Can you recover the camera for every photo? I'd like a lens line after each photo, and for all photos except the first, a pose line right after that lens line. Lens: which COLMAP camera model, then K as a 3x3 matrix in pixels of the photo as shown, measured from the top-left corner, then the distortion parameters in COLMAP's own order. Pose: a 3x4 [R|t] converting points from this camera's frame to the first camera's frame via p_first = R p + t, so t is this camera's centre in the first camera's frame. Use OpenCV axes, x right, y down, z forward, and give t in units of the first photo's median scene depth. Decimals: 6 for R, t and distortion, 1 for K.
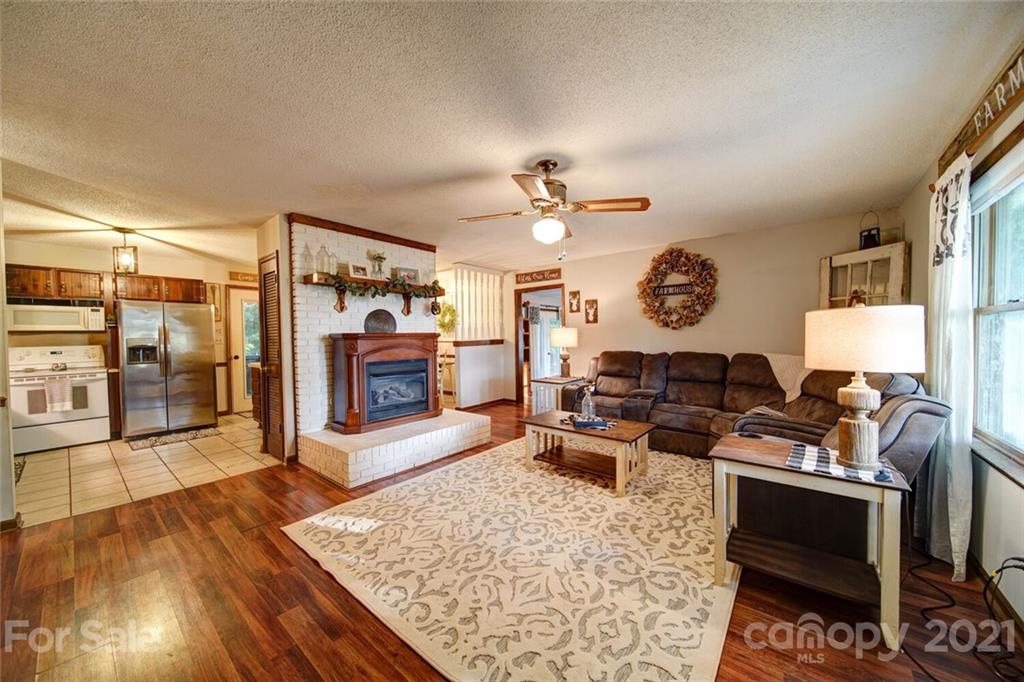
lens RADIAL K [[362.1, 0, 518.1], [0, 362.1, 343.5], [0, 0, 1]] dist [-0.006001, -0.000109]
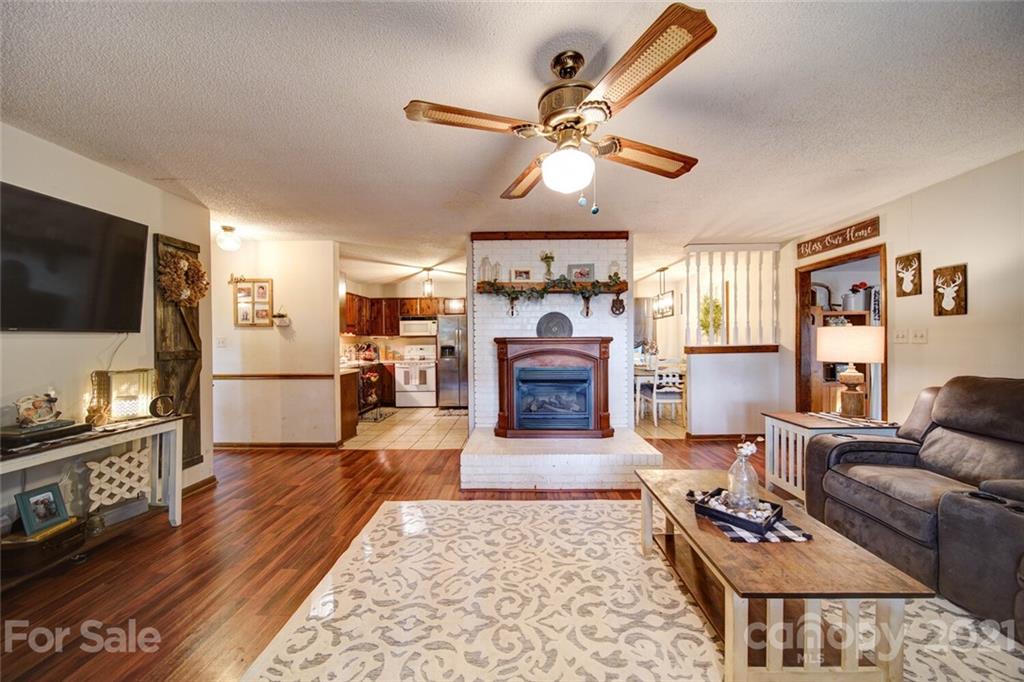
lens RADIAL K [[362.1, 0, 514.8], [0, 362.1, 344.3], [0, 0, 1]] dist [-0.006001, -0.000109]
pose [[0.610976, 0.014857, -0.791510, 0.294863], [-0.017097, 0.999838, 0.005570, -0.012886], [0.791465, 0.010130, 0.611131, 0.323916]]
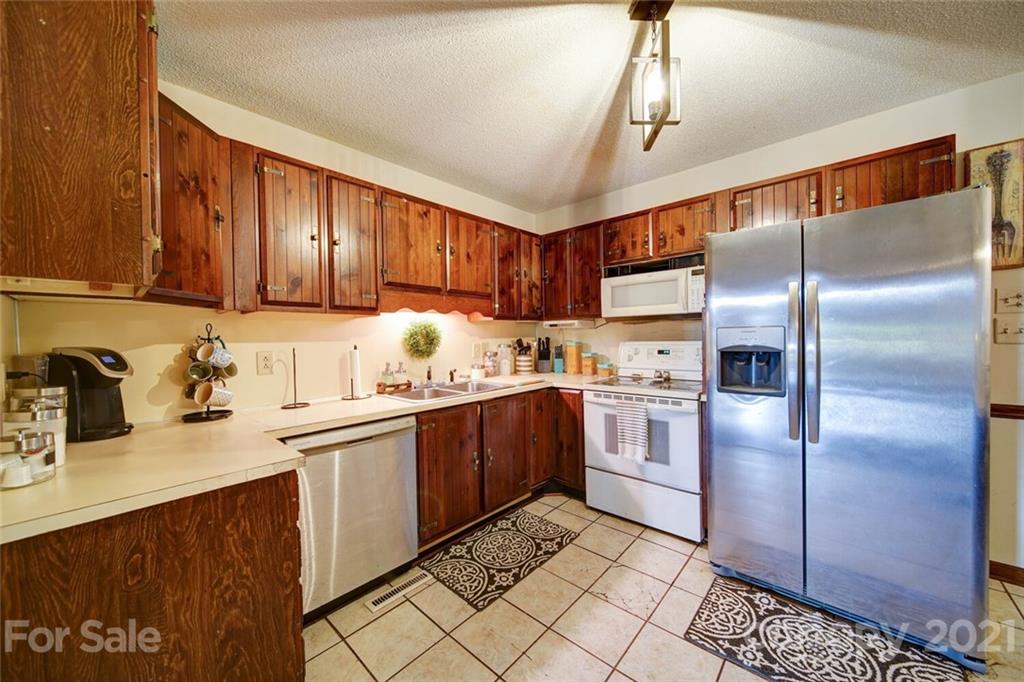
lens RADIAL K [[362.1, 0, 519.6], [0, 362.1, 346.8], [0, 0, 1]] dist [-0.006001, -0.000109]
pose [[-0.058710, 0.045096, -0.997256, -0.667046], [-0.003597, 0.998963, 0.045385, -0.010437], [0.998269, 0.006252, -0.058487, 0.800884]]
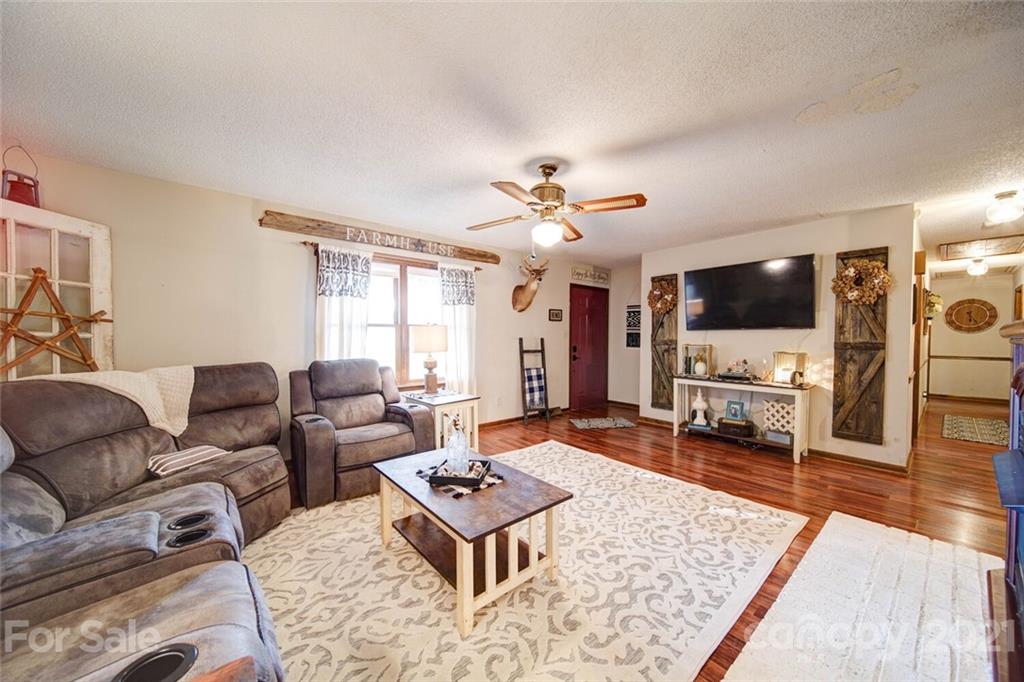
lens RADIAL K [[362.1, 0, 511.1], [0, 362.1, 338.0], [0, 0, 1]] dist [-0.006001, -0.000109]
pose [[-0.979042, 0.004447, 0.203612, -0.014828], [0.010663, 0.999510, 0.029440, -0.027513], [-0.203381, 0.030994, -0.978609, 1.176740]]
